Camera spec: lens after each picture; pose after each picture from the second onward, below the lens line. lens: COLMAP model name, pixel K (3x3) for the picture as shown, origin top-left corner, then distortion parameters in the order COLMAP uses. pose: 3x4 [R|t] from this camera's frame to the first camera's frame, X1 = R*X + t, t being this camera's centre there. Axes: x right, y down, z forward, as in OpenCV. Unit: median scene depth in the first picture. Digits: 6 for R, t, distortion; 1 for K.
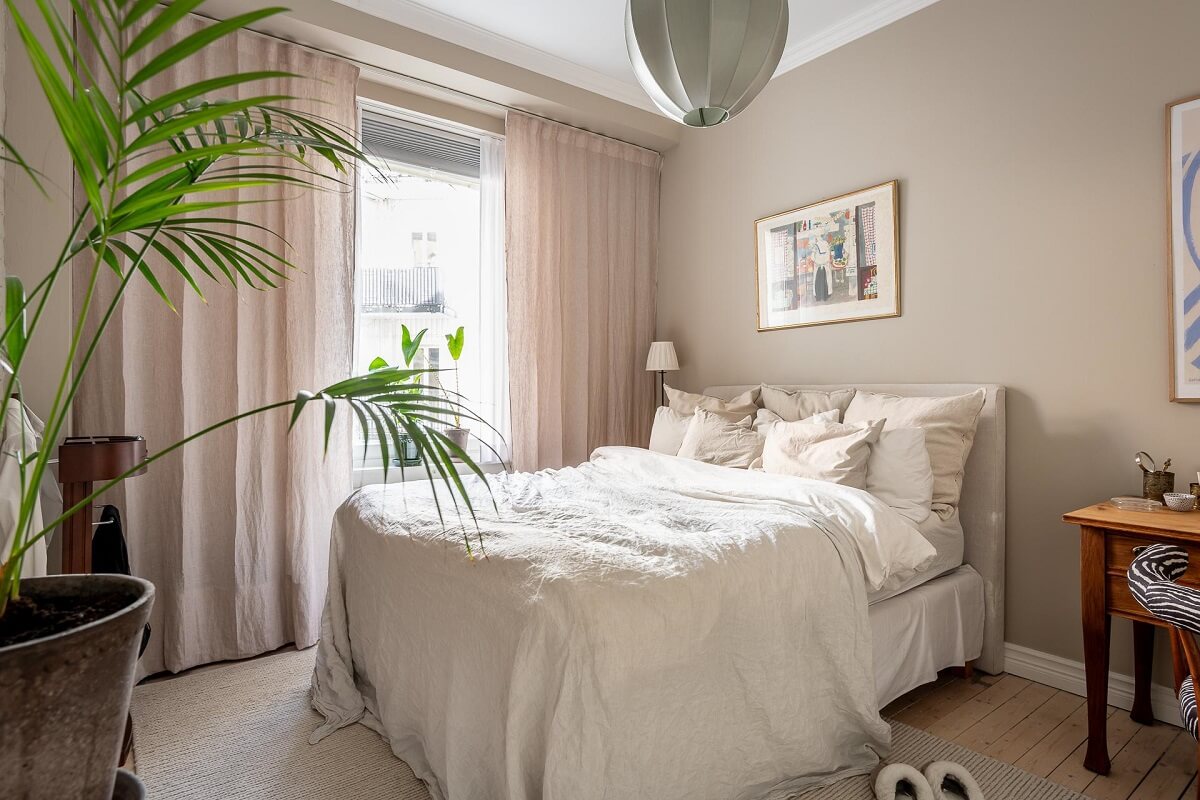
lens RADIAL K [[615.1, 0, 605.5], [0, 615.1, 388.4], [0, 0, 1]] dist [0.039521, -0.028365]
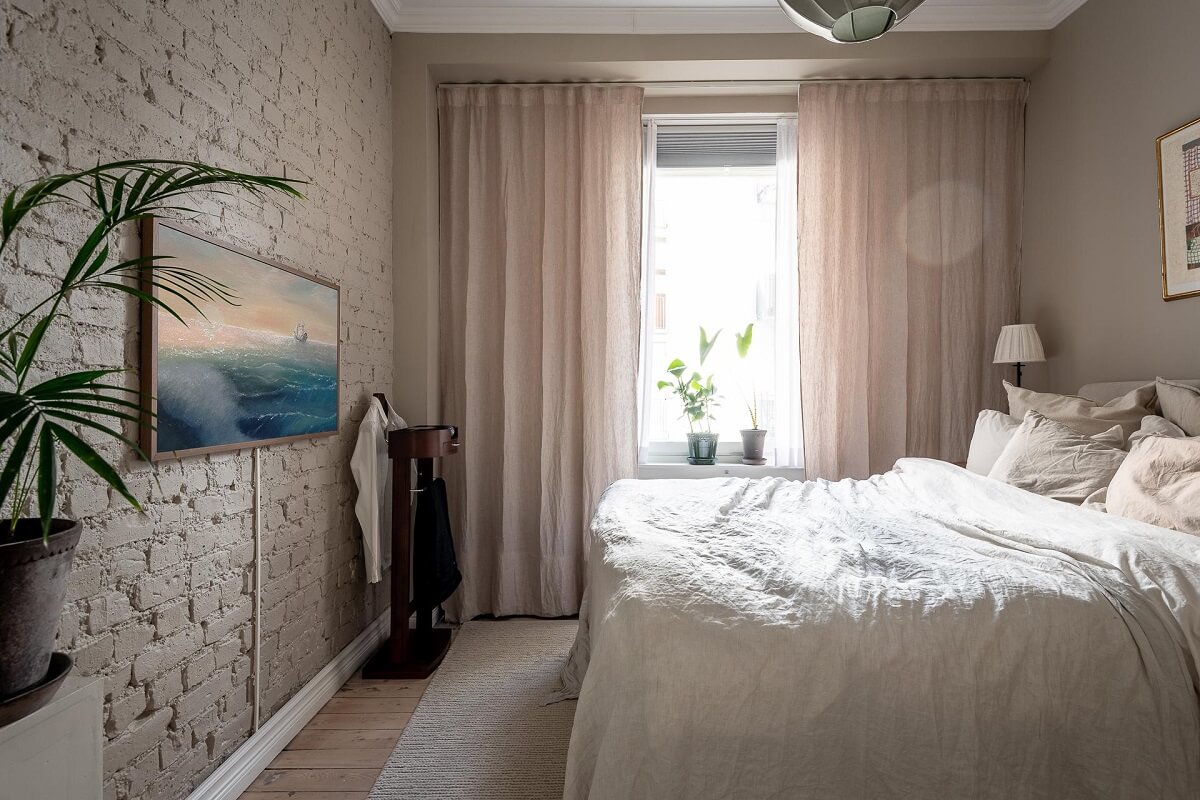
lens RADIAL K [[615.1, 0, 605.5], [0, 615.1, 388.4], [0, 0, 1]] dist [0.039521, -0.028365]
pose [[0.808529, -0.005037, -0.588435, 0.198599], [0.005124, 0.999986, -0.001520, 0.001417], [0.588434, -0.001786, 0.808543, 0.116044]]
